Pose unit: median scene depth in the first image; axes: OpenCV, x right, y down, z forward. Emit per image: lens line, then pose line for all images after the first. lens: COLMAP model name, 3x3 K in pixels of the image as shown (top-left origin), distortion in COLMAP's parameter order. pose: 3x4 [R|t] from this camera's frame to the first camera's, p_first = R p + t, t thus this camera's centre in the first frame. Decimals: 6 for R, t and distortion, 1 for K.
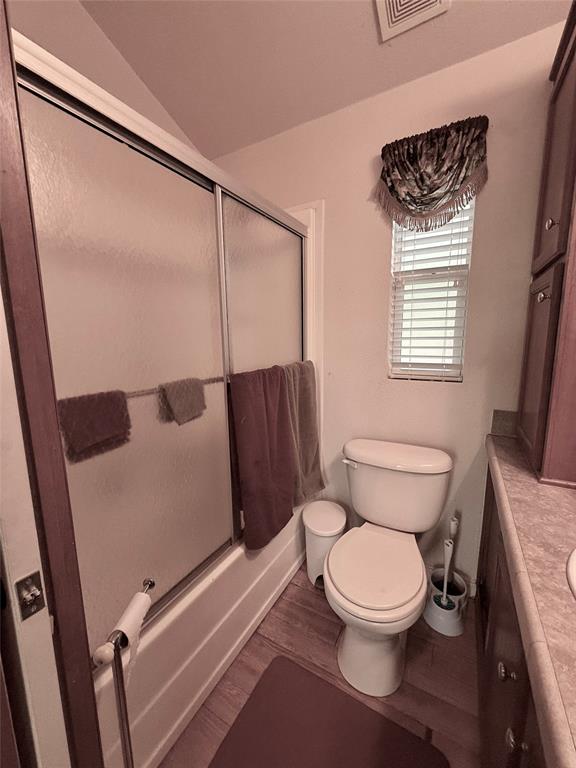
lens RADIAL K [[308.1, 0, 283.0], [0, 308.1, 384.0], [0, 0, 1]] dist [0.009231, 0.000033]
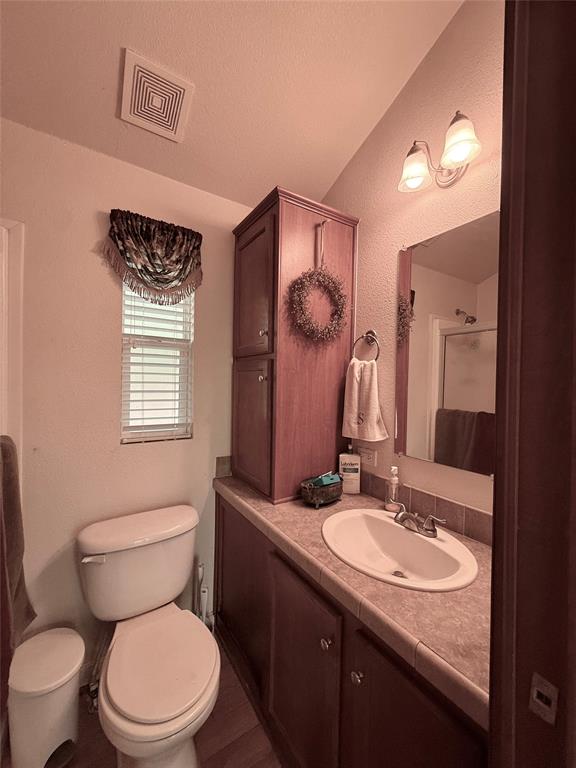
lens RADIAL K [[308.1, 0, 283.7], [0, 308.1, 388.7], [0, 0, 1]] dist [0.009231, 0.000033]
pose [[0.470760, 0.005231, 0.882246, -0.285993], [0.113373, 0.991333, -0.066373, -0.079434], [-0.874947, 0.131268, 0.466087, 0.151830]]
